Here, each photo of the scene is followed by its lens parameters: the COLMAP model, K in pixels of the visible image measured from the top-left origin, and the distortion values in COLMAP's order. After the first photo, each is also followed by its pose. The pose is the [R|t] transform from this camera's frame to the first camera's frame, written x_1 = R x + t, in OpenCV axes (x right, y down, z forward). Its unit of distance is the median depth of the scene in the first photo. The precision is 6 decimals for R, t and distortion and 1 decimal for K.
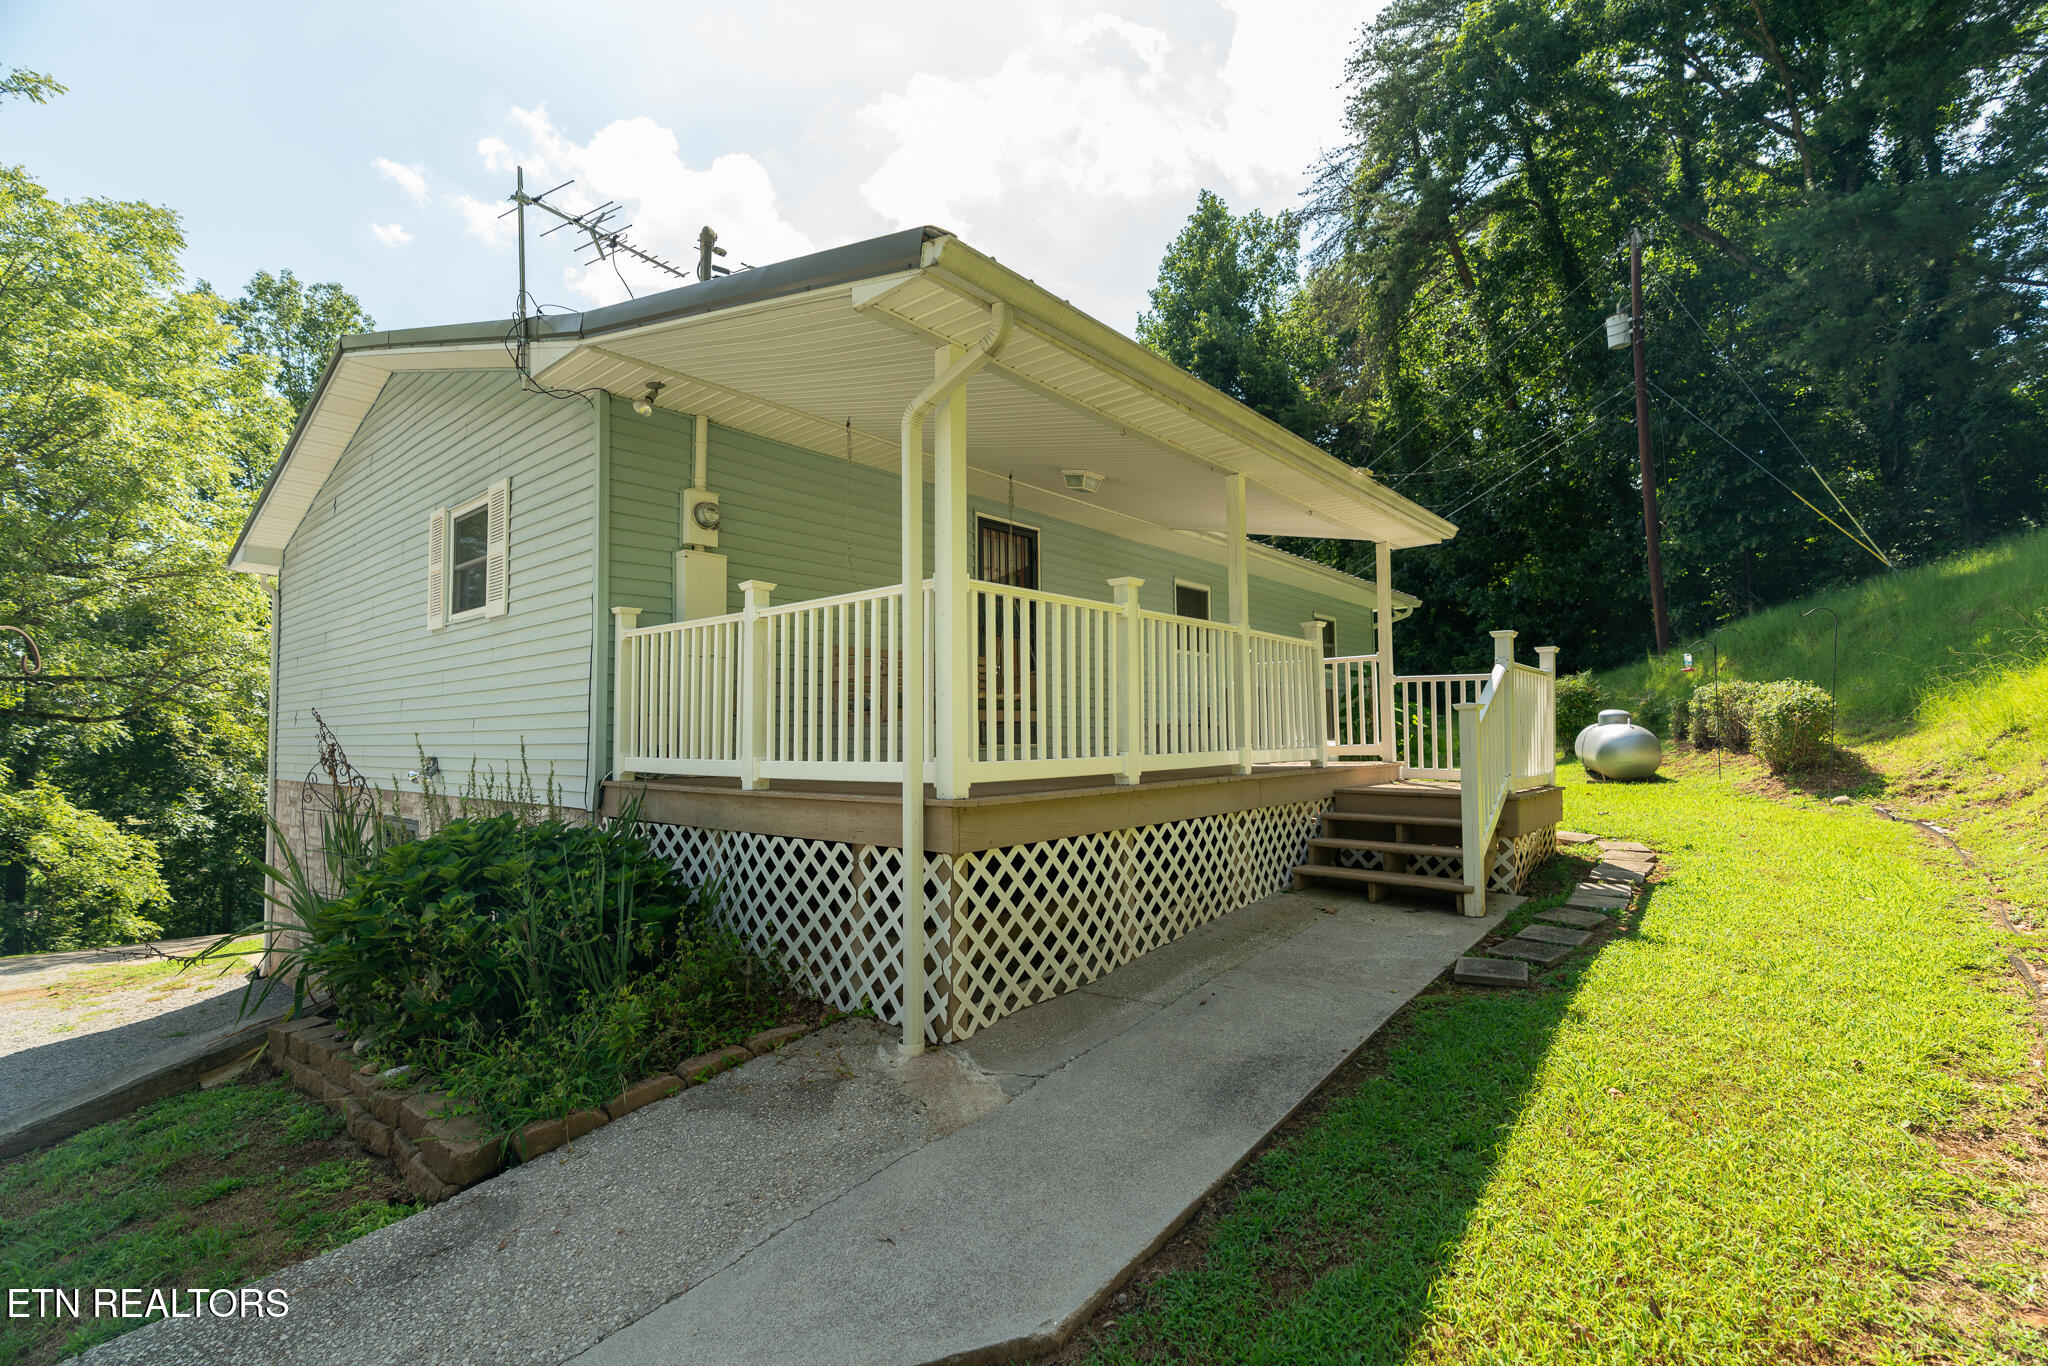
lens RADIAL K [[916.8, 0, 1021.8], [0, 916.8, 680.9], [0, 0, 1]] dist [-0.011291, 0.005795]
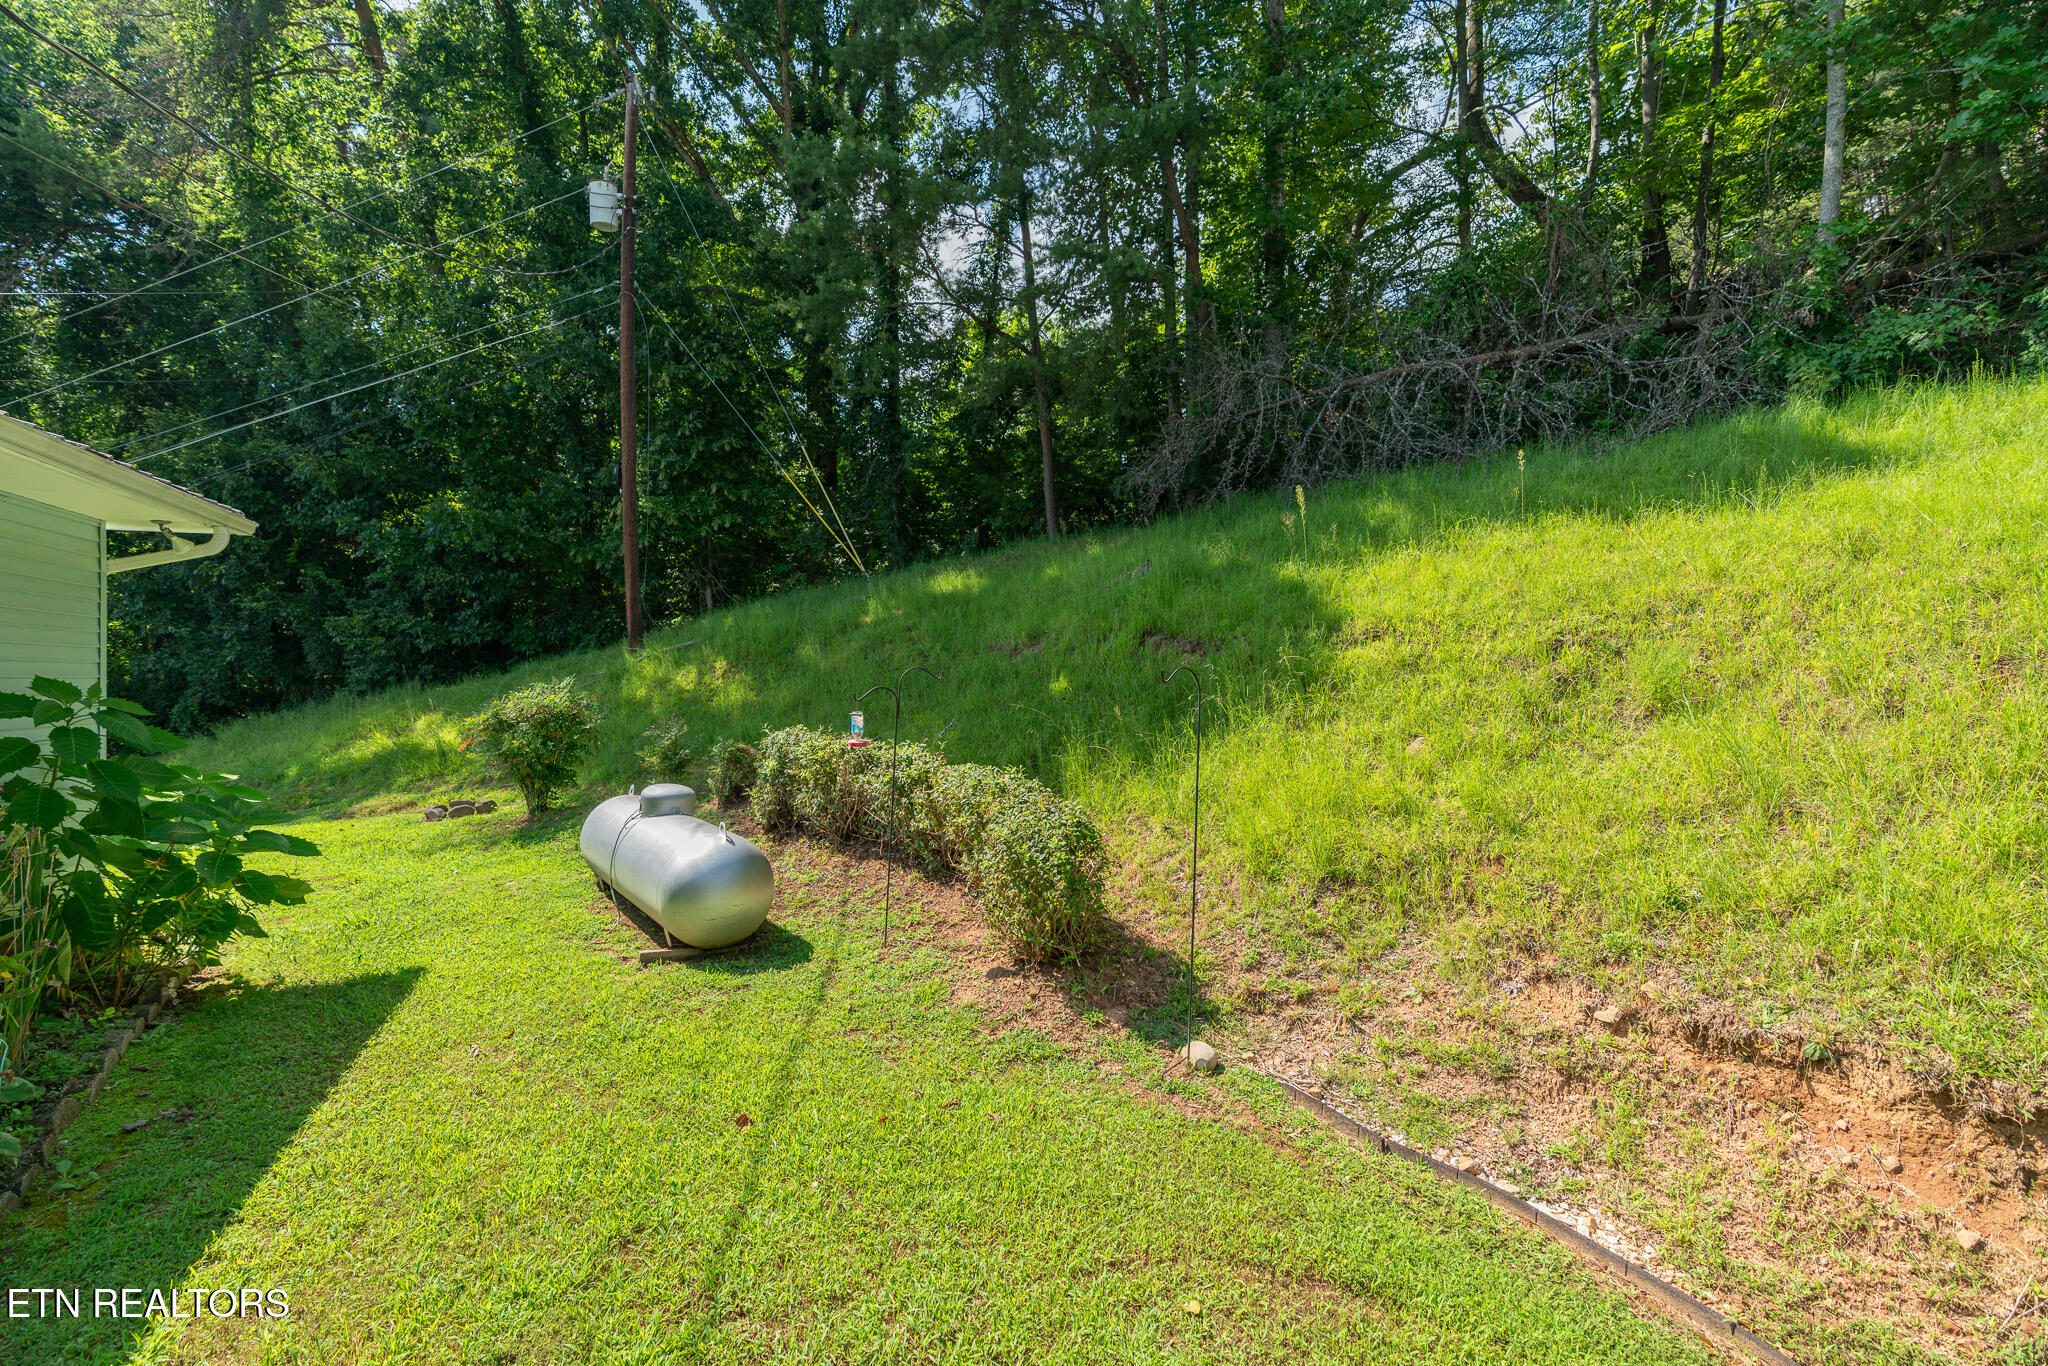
lens RADIAL K [[916.8, 0, 1025.4], [0, 916.8, 687.5], [0, 0, 1]] dist [-0.011291, 0.005795]
pose [[0.453025, 0.011833, 0.891419, 0.146893], [-0.065681, 0.997637, 0.020136, -0.028322], [-0.889075, -0.067672, 0.452732, 0.322807]]
